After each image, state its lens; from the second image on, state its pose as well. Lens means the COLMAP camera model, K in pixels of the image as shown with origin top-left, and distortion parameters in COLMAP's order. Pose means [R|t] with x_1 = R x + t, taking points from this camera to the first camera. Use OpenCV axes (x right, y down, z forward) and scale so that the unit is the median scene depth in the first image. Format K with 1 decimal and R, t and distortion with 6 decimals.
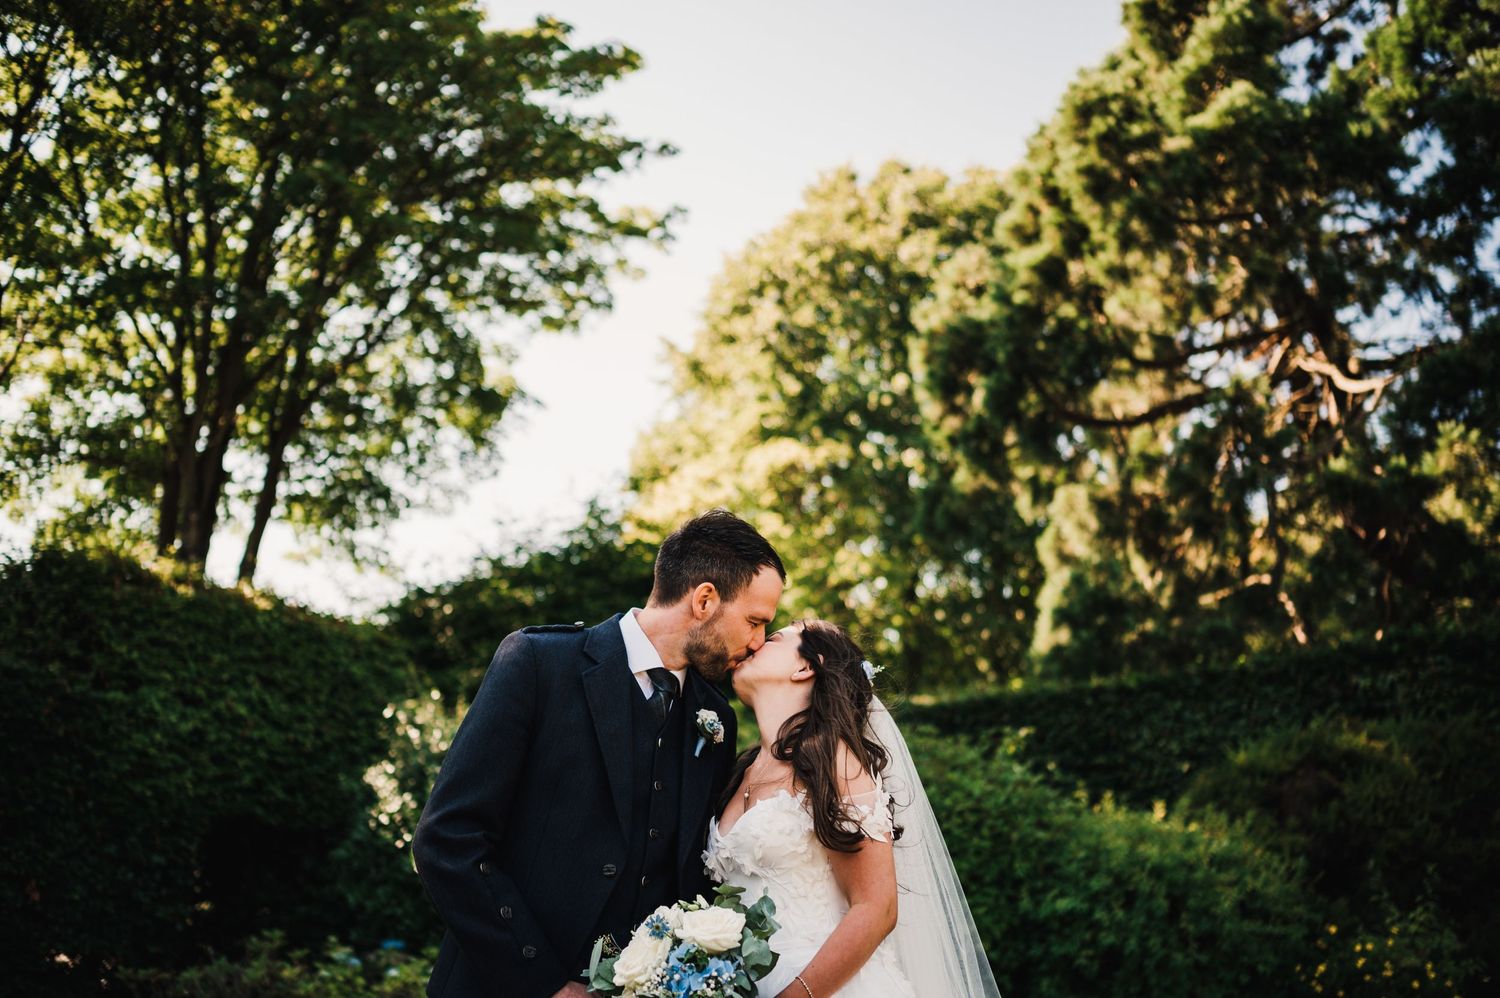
lens RADIAL K [[1446.9, 0, 750.7], [0, 1446.9, 492.4], [0, 0, 1]] dist [-0.041546, -0.015623]
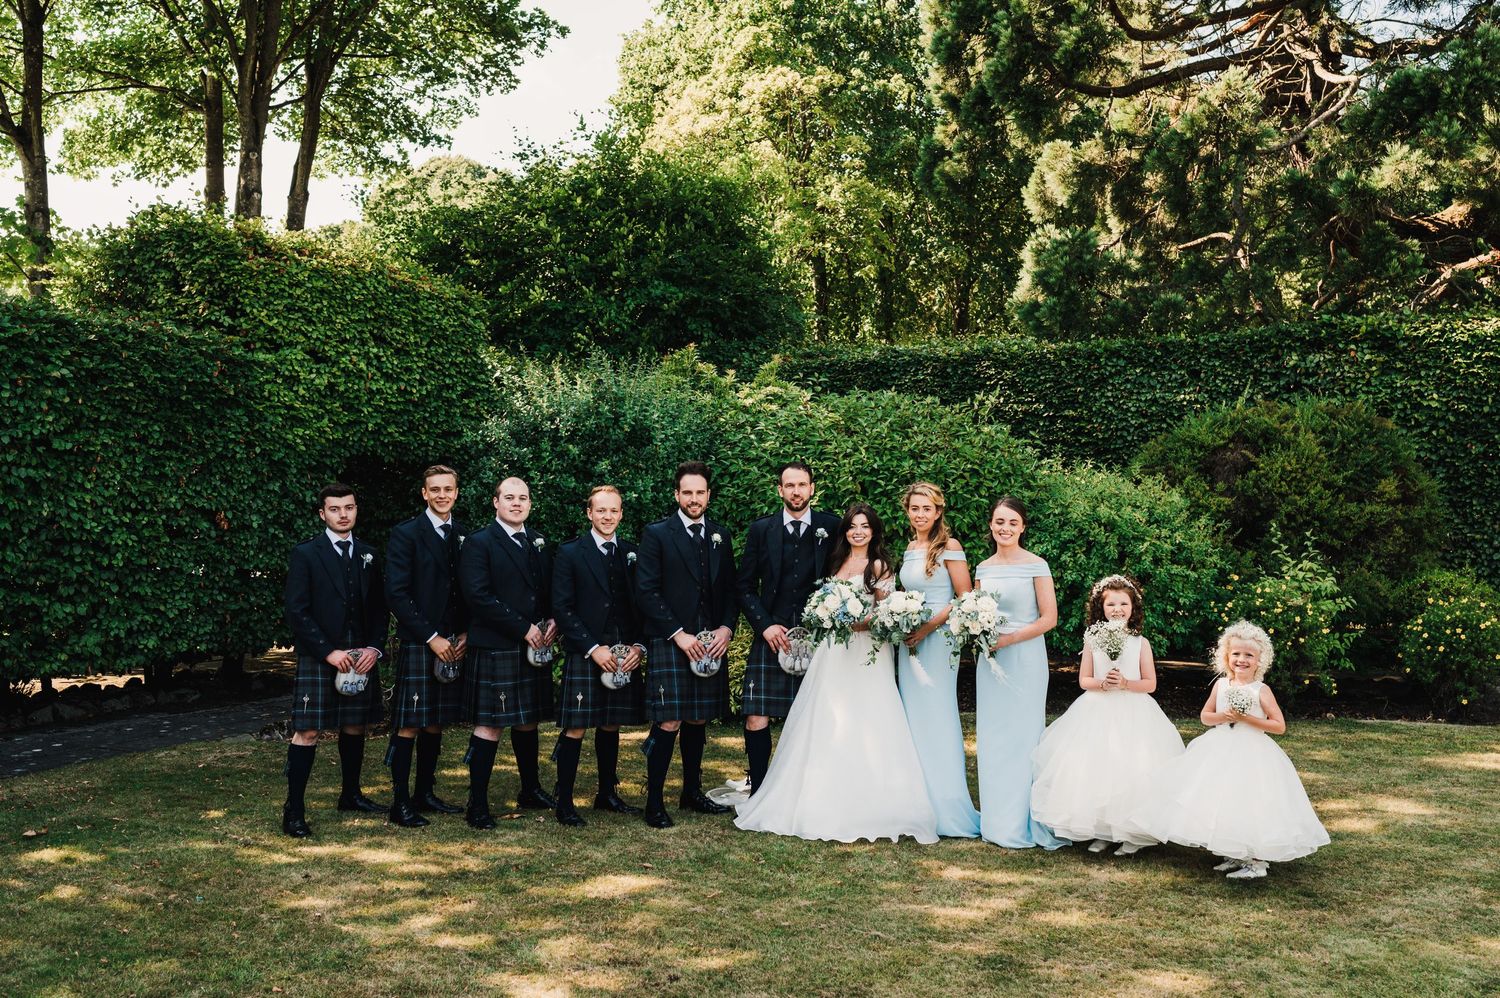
lens RADIAL K [[1513.4, 0, 741.8], [0, 1513.4, 449.6], [0, 0, 1]] dist [-0.016720, -0.004449]
pose [[0.998738, 0.025724, 0.043134, -0.077635], [-0.036404, 0.962478, 0.268905, -0.107868], [-0.034598, -0.270136, 0.962200, -0.195547]]
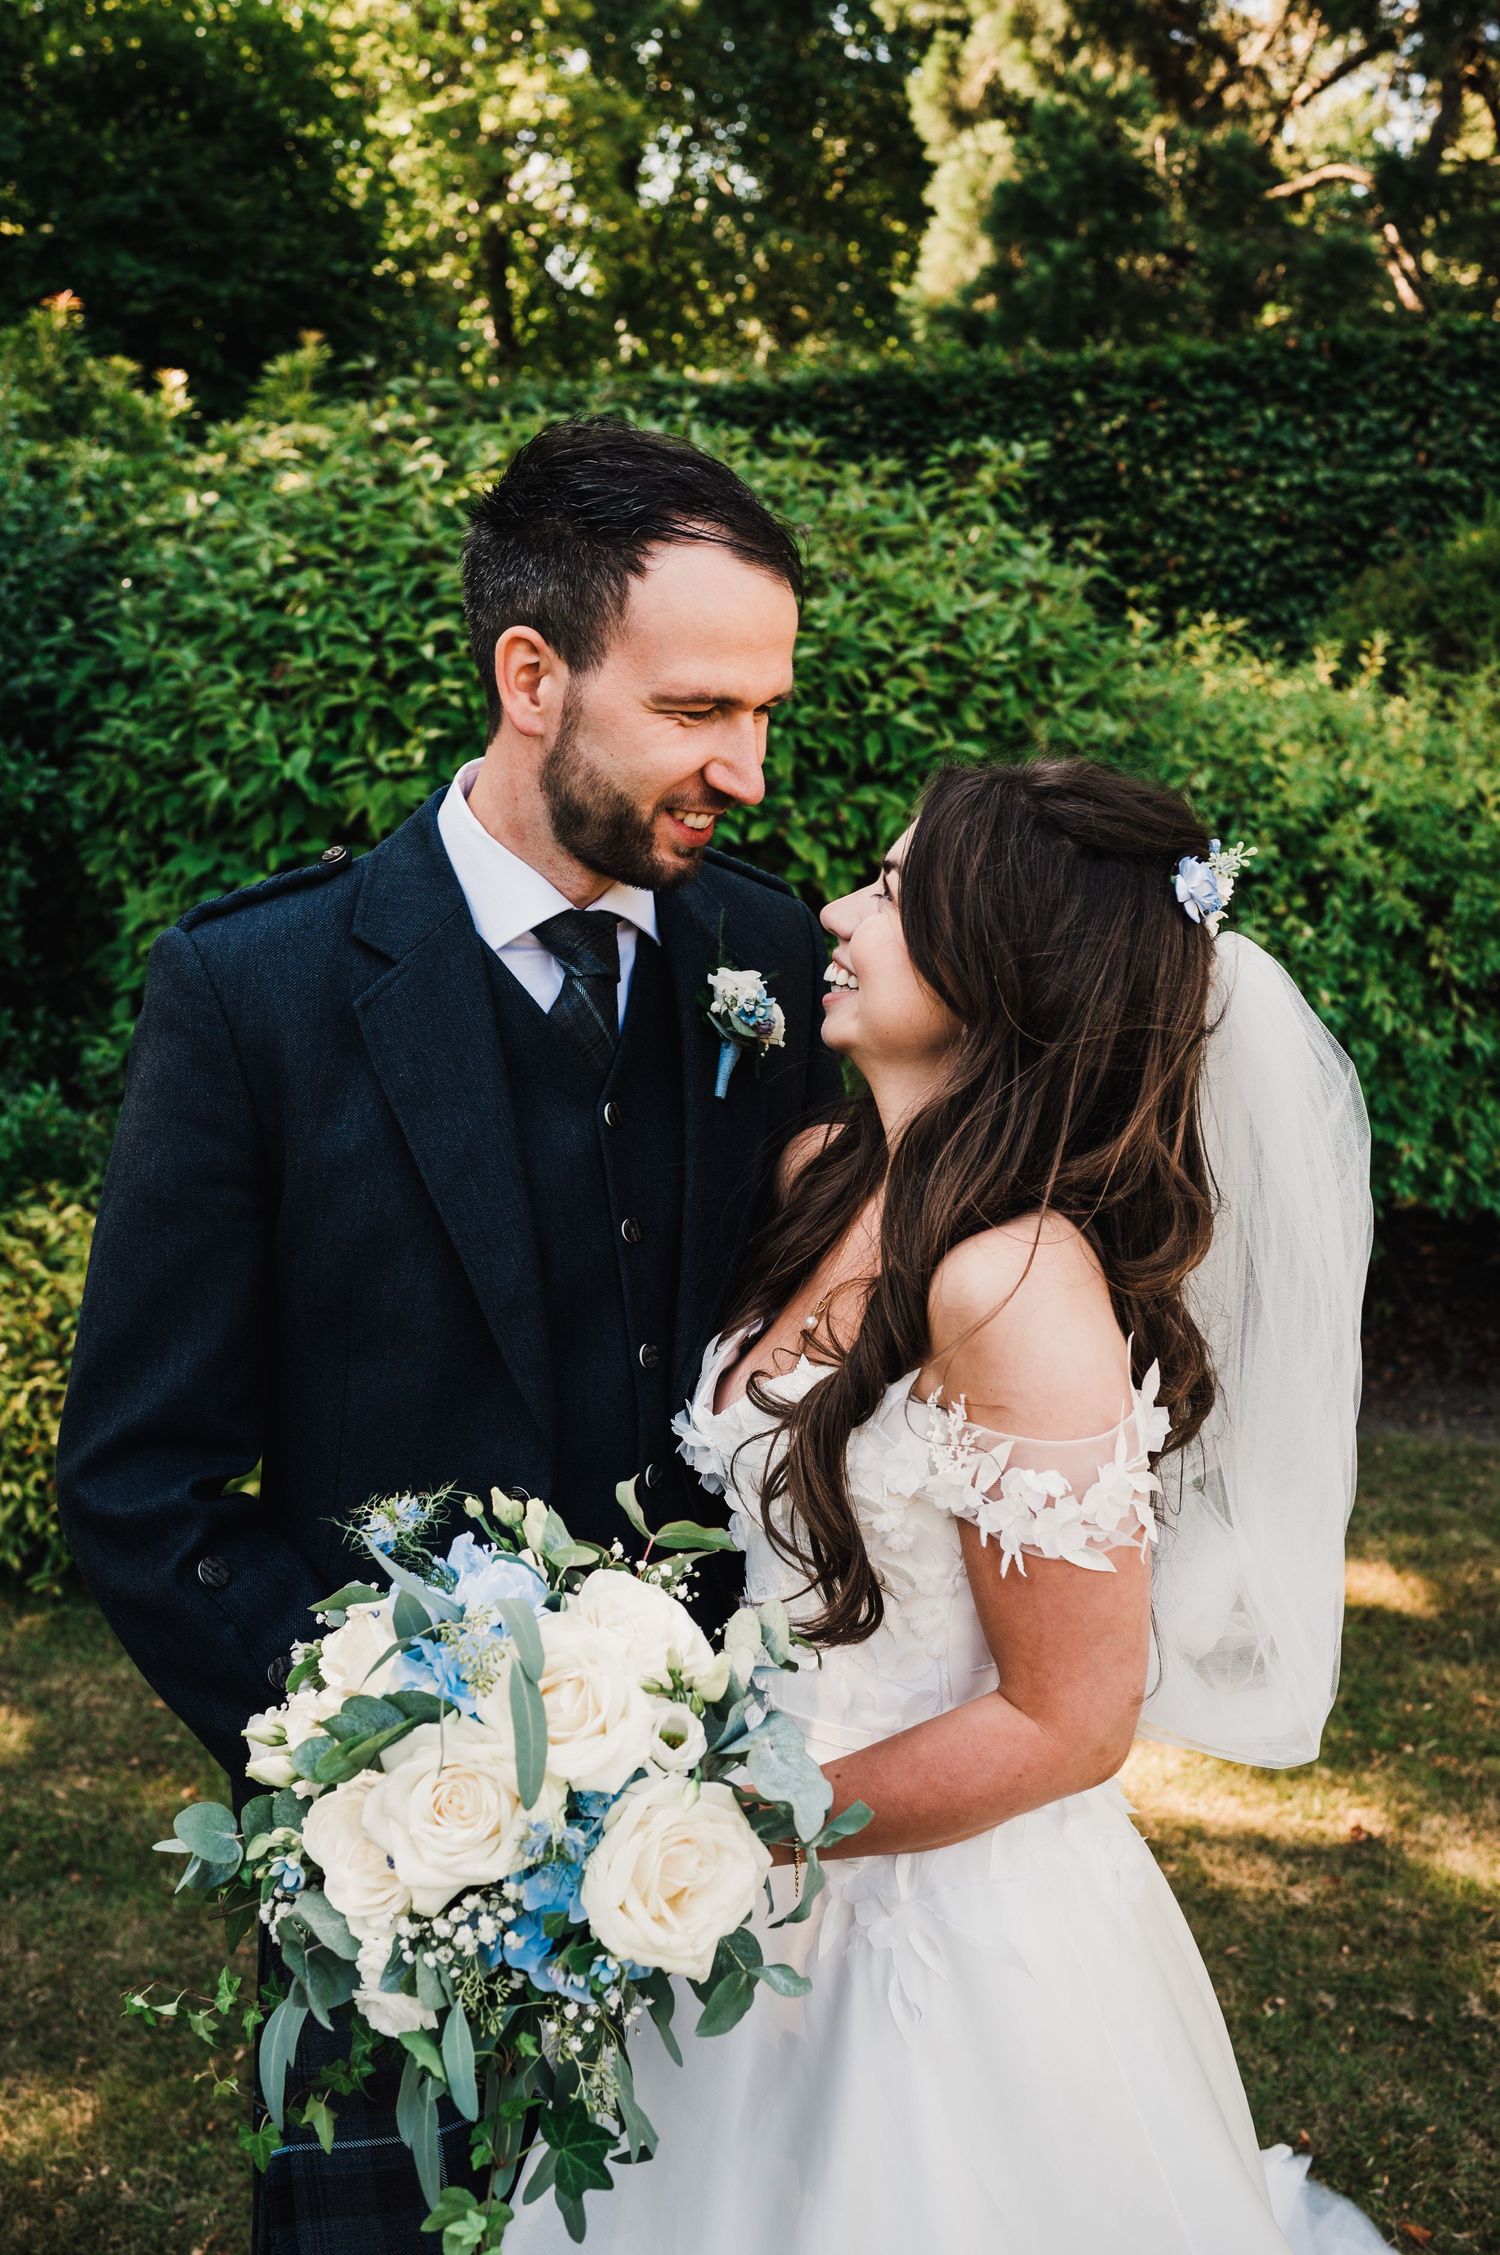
lens RADIAL K [[2120.8, 0, 740.1], [0, 2120.8, 1112.2], [0, 0, 1]] dist [-0.060600, -0.002489]
pose [[0.982100, -0.023681, 0.186866, -0.004432], [-0.063693, 0.891878, 0.447769, 0.054256], [-0.177265, -0.451656, 0.874405, 0.319574]]
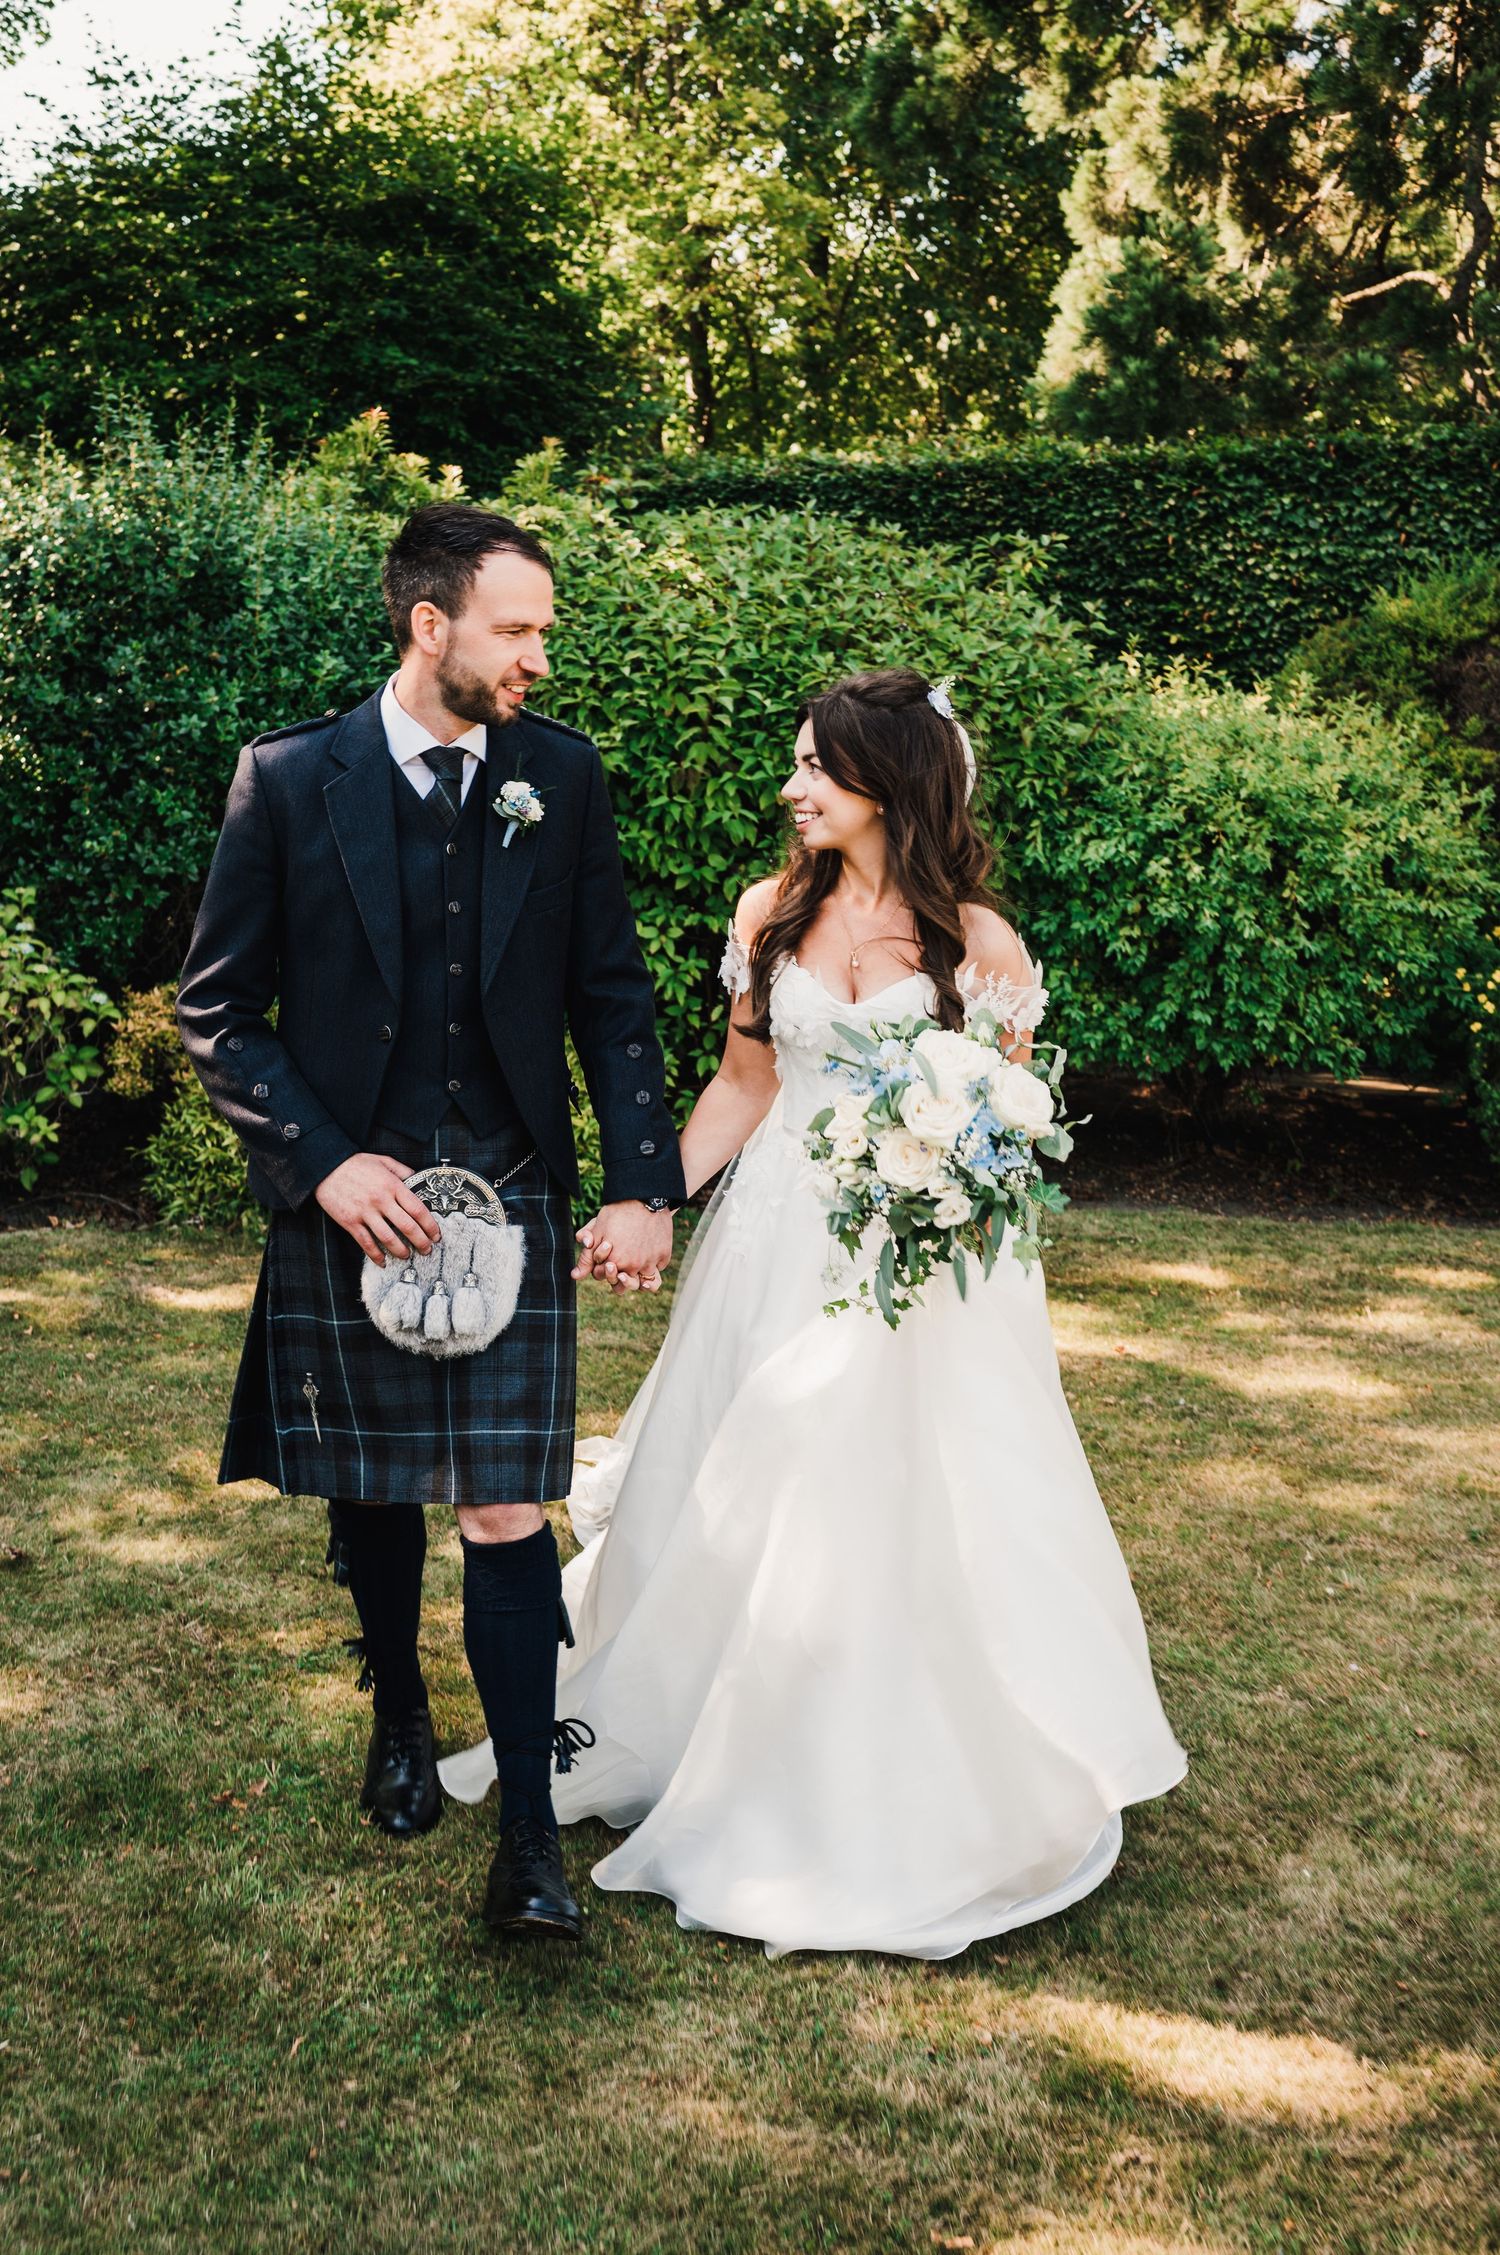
lens RADIAL K [[2175.2, 0, 771.3], [0, 2175.2, 1127.9], [0, 0, 1]] dist [-0.041546, -0.015623]
pose [[0.992971, 0.016178, 0.117249, -0.015203], [-0.066890, 0.893952, 0.443142, -0.001993], [-0.097646, -0.447870, 0.888751, 0.104210]]
